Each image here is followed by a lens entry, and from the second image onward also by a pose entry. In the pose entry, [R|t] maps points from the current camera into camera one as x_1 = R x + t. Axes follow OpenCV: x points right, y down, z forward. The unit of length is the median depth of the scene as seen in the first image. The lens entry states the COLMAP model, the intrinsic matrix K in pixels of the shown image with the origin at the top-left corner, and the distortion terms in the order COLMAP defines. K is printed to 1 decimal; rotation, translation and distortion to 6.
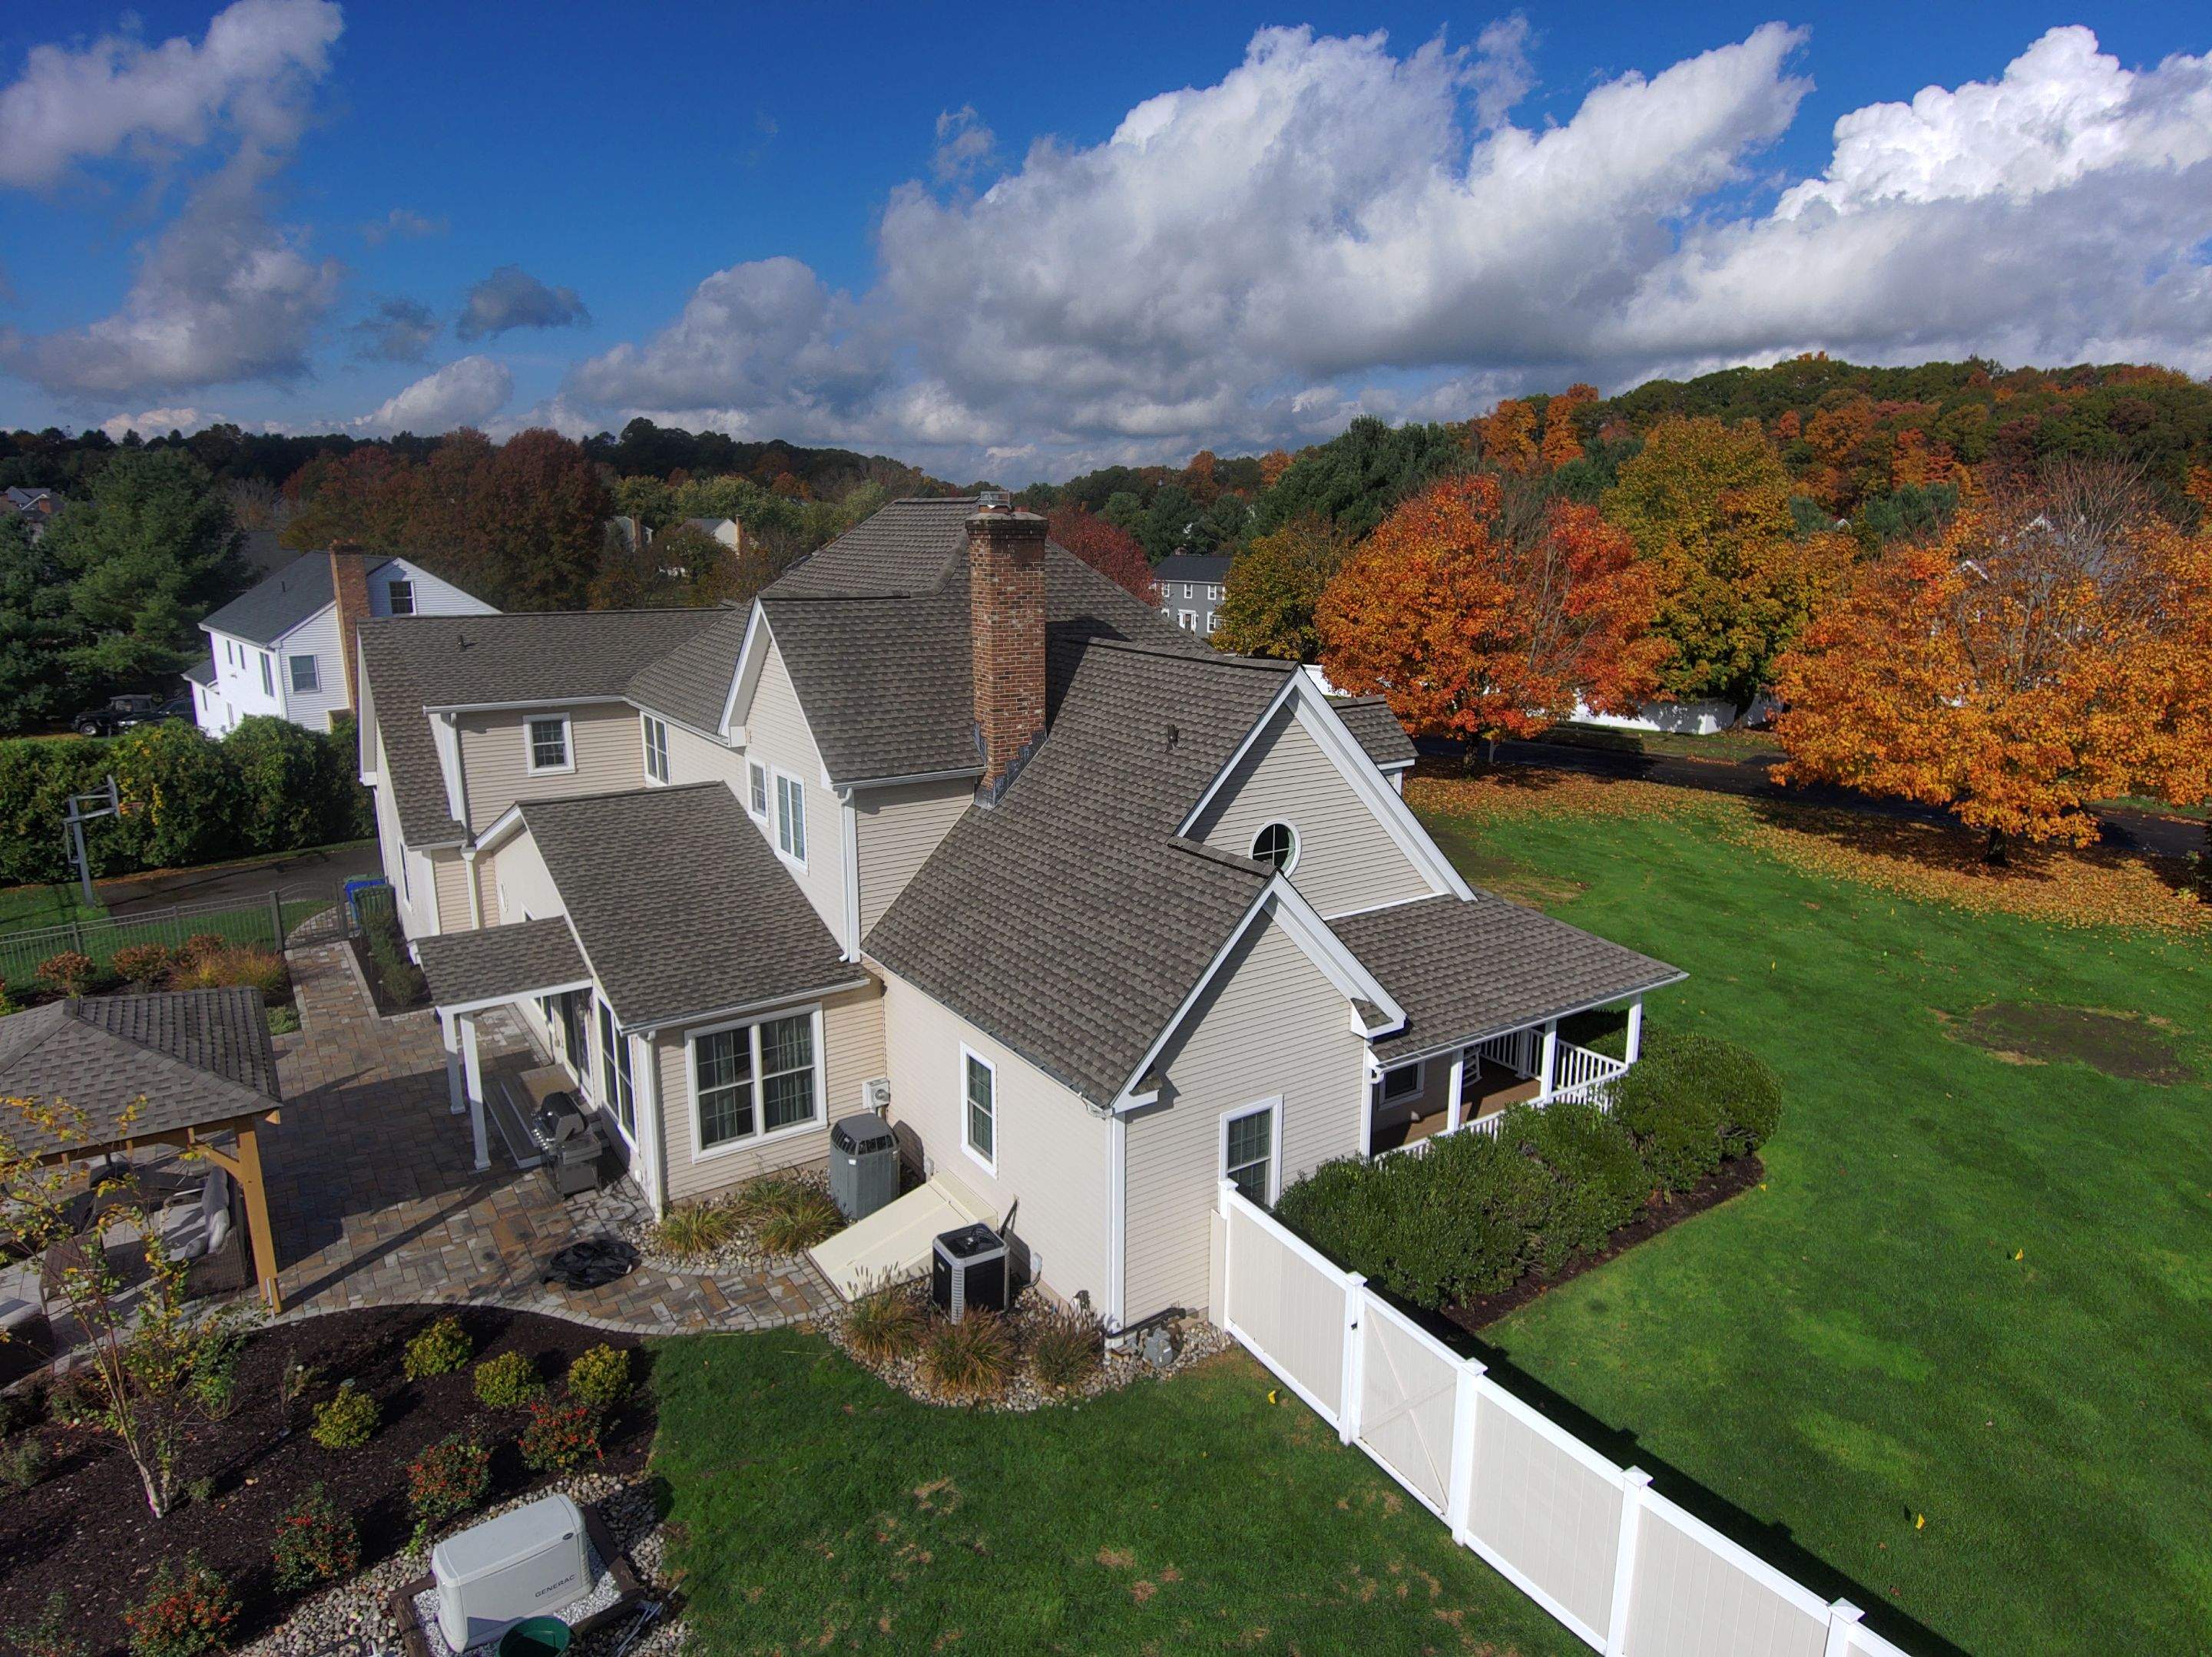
lens RADIAL K [[1310.8, 0, 1102.8], [0, 1310.8, 797.9], [0, 0, 1]] dist [0.057921, -0.083311]
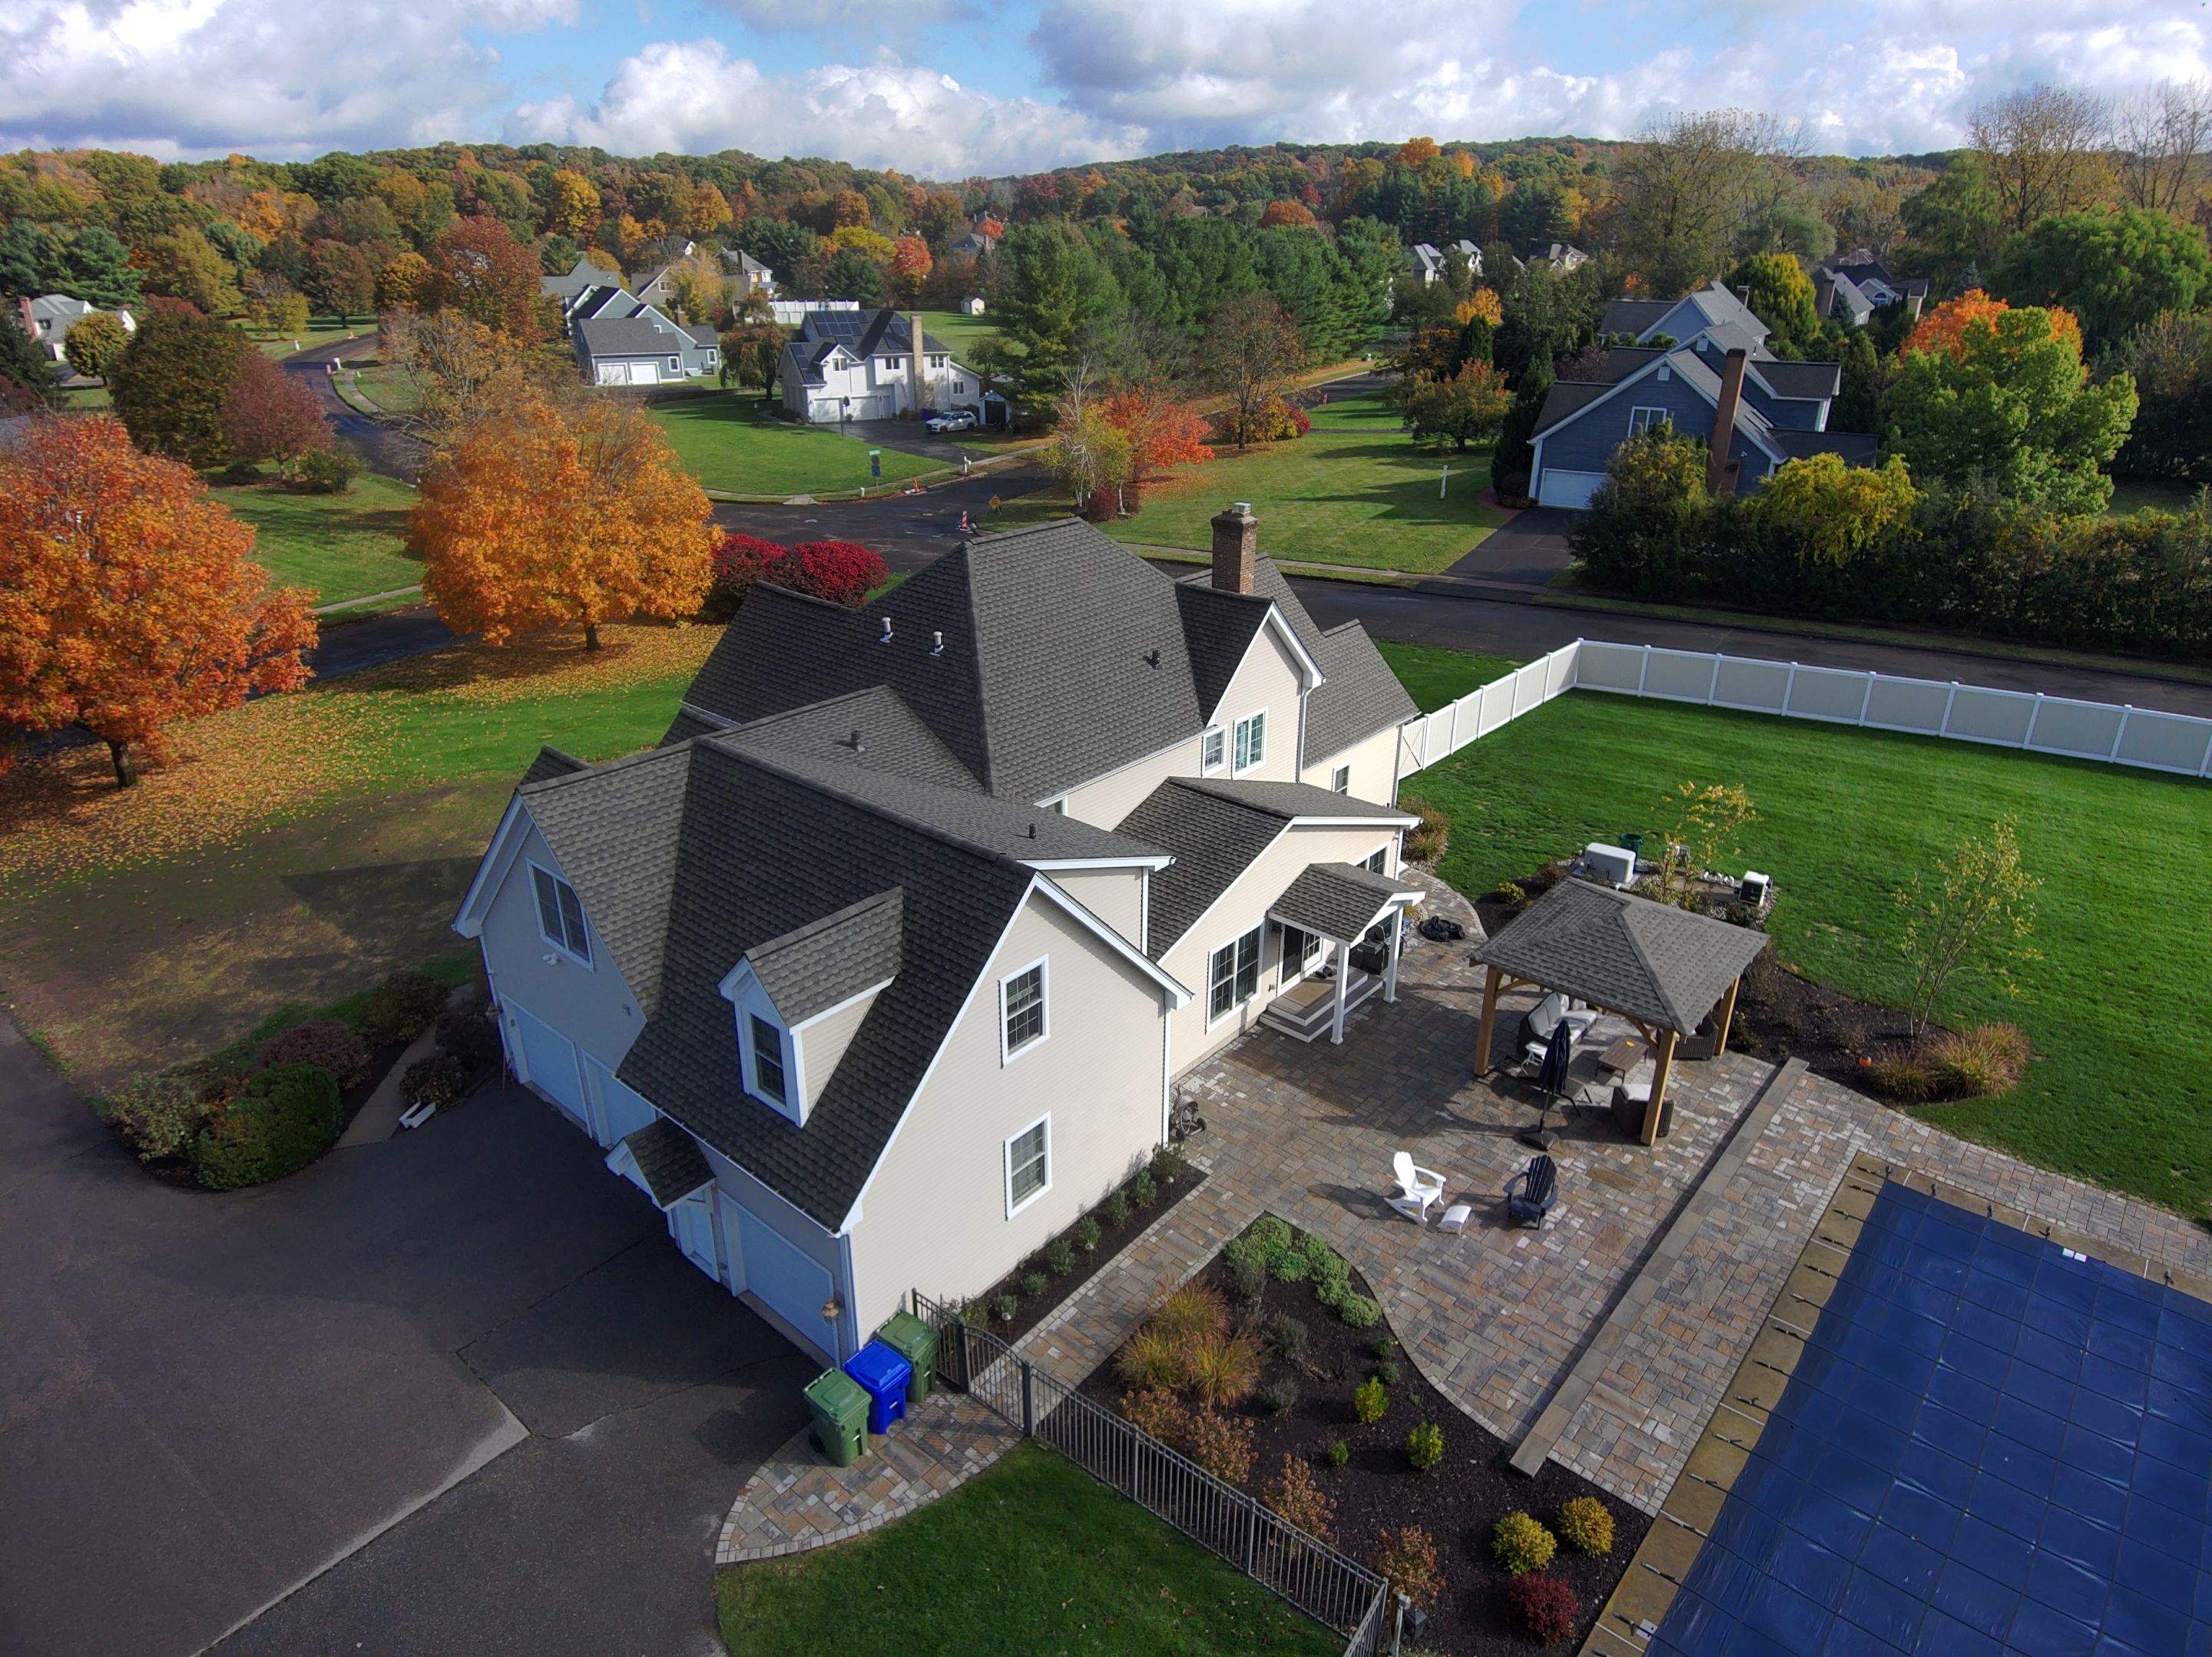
lens RADIAL K [[1310.8, 0, 1104.6], [0, 1310.8, 823.0], [0, 0, 1]] dist [0.057921, -0.083311]
pose [[-0.258441, -0.396011, 0.881126, -0.896119], [0.199721, 0.870504, 0.449816, -0.353456], [-0.945156, 0.292230, -0.145883, 0.807186]]
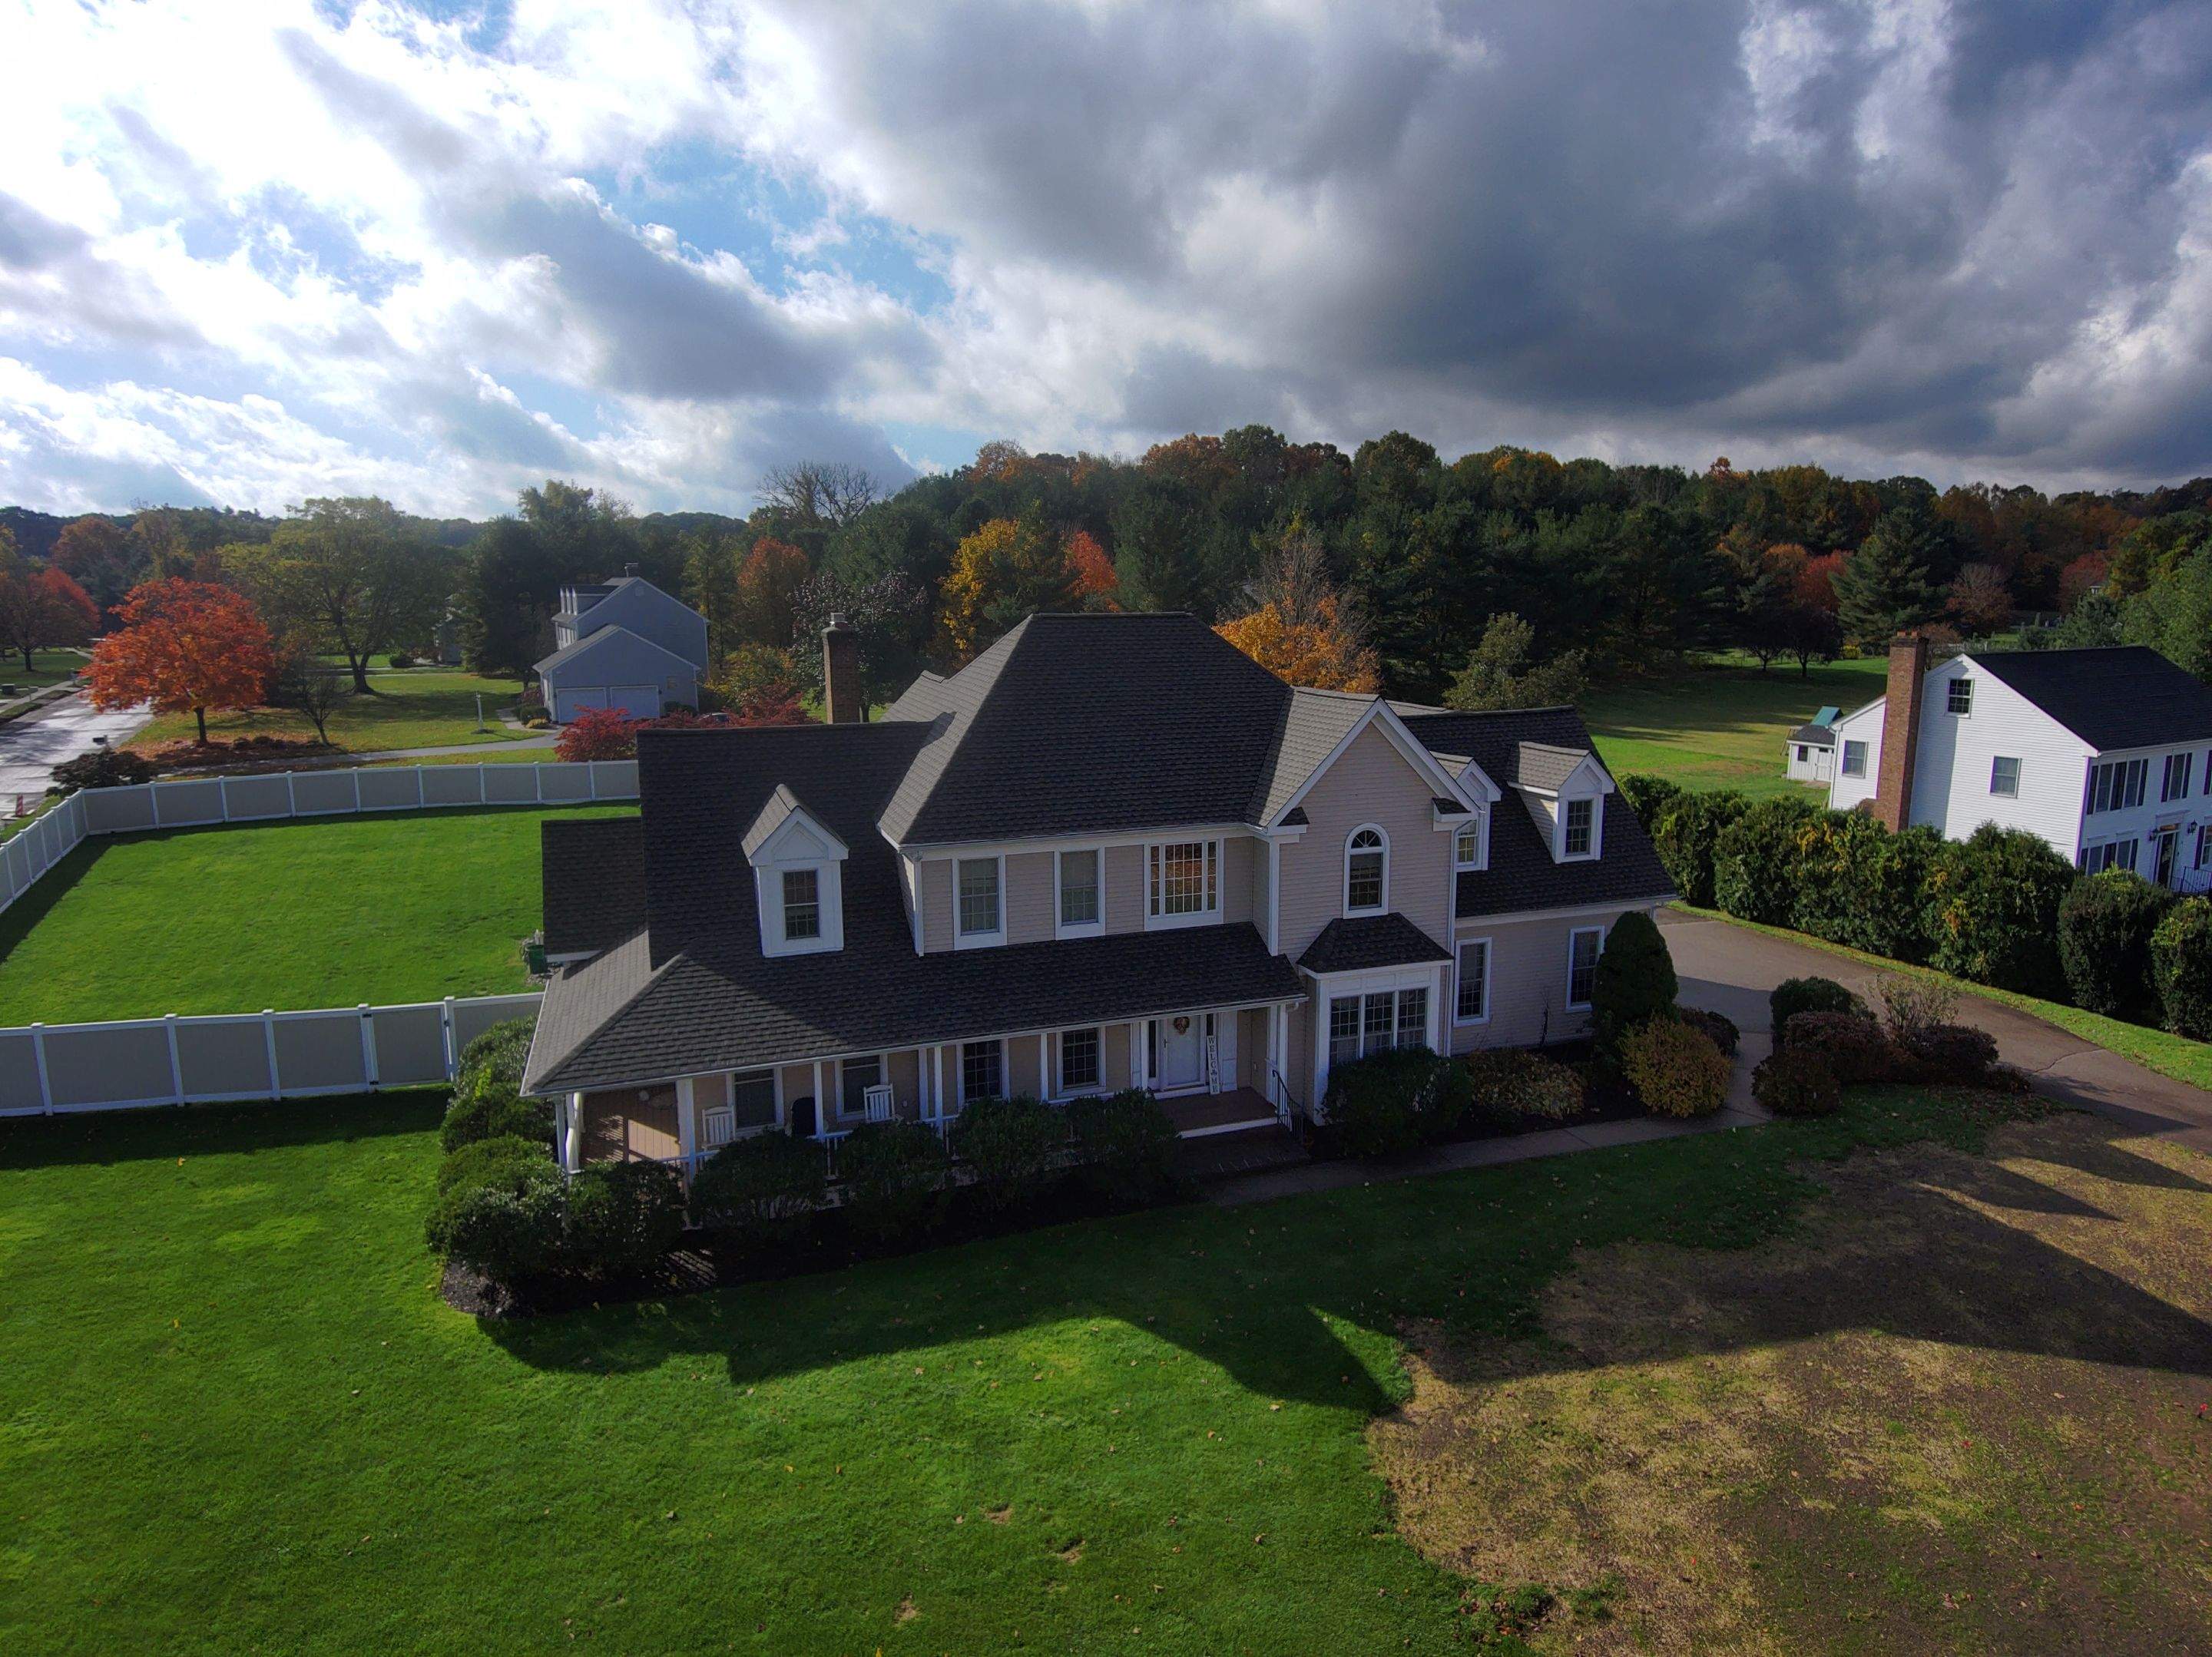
lens RADIAL K [[1310.8, 0, 1112.0], [0, 1310.8, 821.3], [0, 0, 1]] dist [0.057921, -0.083311]
pose [[-0.250874, 0.170596, -0.952869, 0.692644], [-0.197981, 0.954499, 0.223013, -0.210632], [0.947558, 0.244598, -0.205684, 0.874366]]
